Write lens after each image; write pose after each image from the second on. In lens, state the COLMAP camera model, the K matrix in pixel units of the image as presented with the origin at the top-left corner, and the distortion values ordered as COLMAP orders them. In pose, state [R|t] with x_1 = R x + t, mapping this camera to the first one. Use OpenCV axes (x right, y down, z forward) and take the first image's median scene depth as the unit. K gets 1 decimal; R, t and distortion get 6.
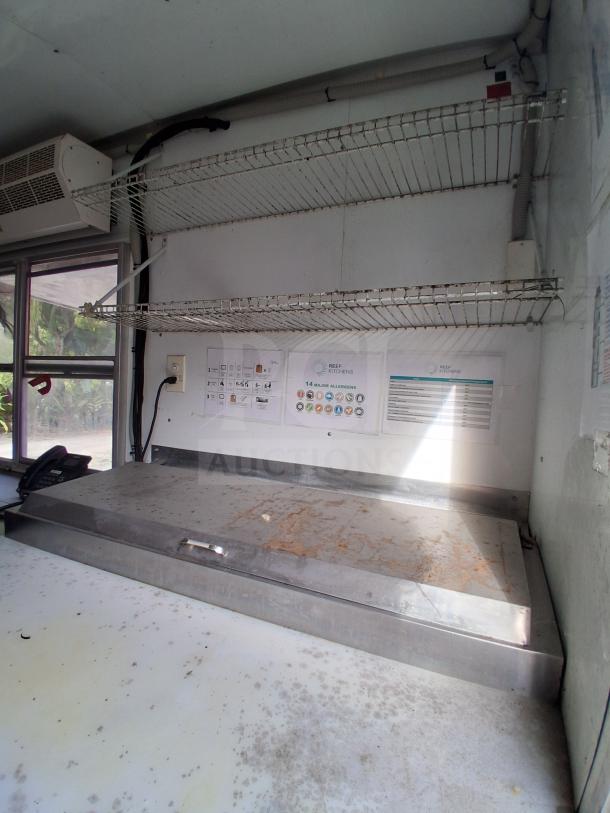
lens RADIAL K [[407.8, 0, 305.0], [0, 407.8, 406.5], [0, 0, 1]] dist [0.003684, -0.047502]
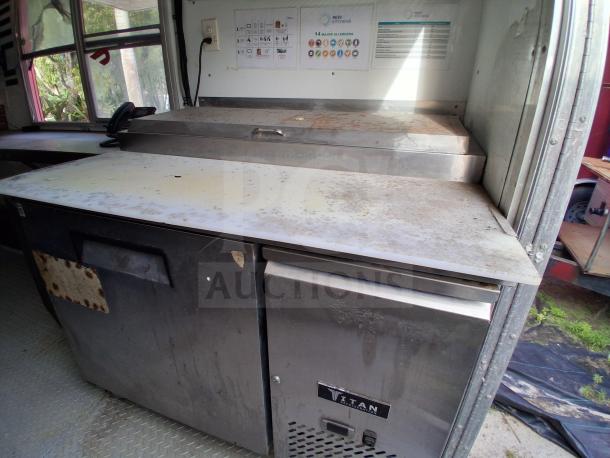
lens RADIAL K [[306.0, 0, 306.3], [0, 306.0, 231.9], [0, 0, 1]] dist [0.003684, -0.047502]
pose [[0.995463, -0.067692, 0.066861, -0.141352], [0.037902, 0.926691, 0.373908, 0.177700], [-0.087271, -0.369678, 0.925053, -0.176071]]
